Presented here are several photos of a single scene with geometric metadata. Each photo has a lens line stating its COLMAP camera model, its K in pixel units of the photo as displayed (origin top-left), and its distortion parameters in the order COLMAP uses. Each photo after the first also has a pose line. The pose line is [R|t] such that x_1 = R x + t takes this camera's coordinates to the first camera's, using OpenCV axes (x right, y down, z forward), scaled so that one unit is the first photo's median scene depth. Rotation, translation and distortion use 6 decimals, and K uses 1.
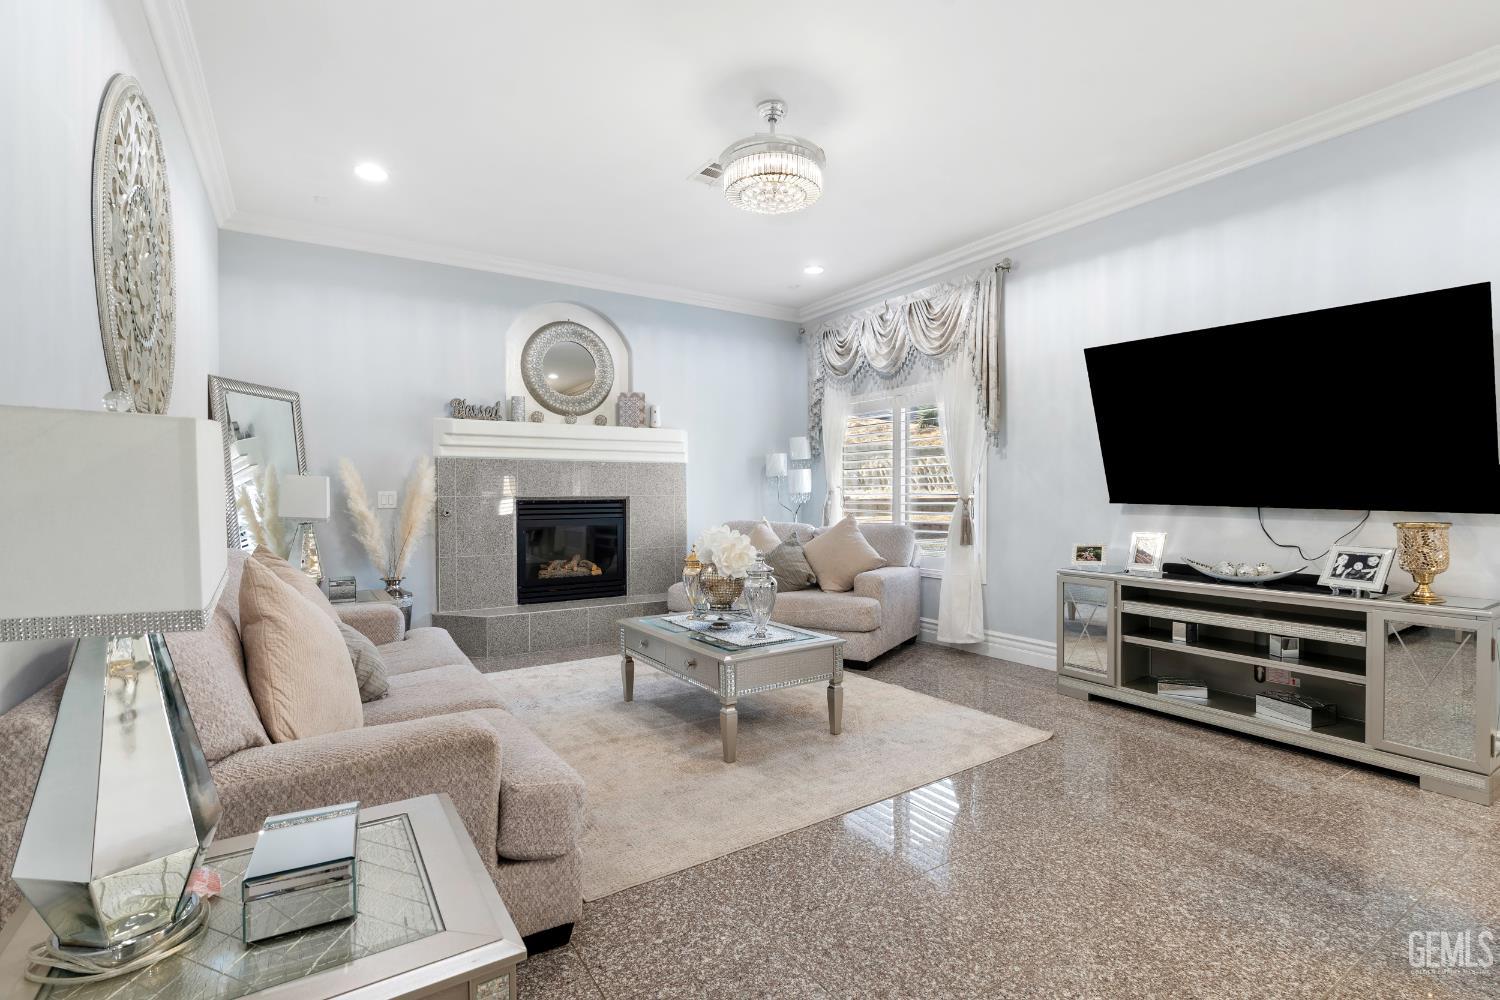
lens RADIAL K [[701.1, 0, 759.2], [0, 701.1, 501.3], [0, 0, 1]] dist [-0.010931, 0.000019]
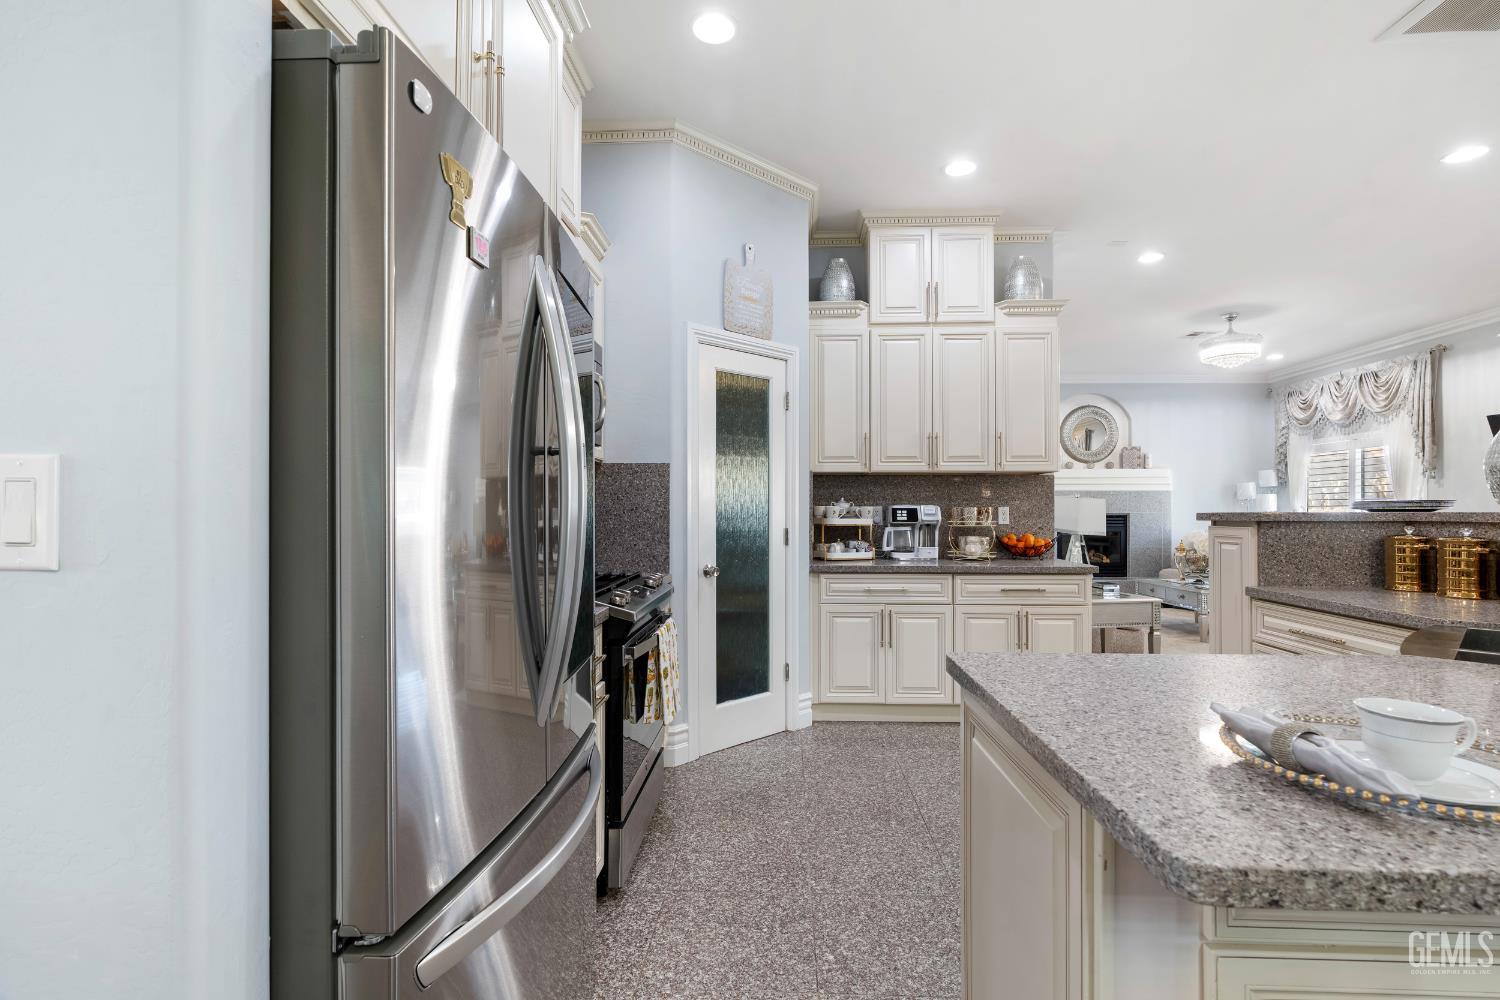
lens RADIAL K [[692.2, 0, 759.1], [0, 692.2, 506.9], [0, 0, 1]] dist [-0.004429, 0.000562]
pose [[0.813679, 0.000187, -0.581315, 0.043677], [-0.009544, 0.999869, -0.013036, 0.008155], [0.581237, 0.016155, 0.813574, -0.831768]]
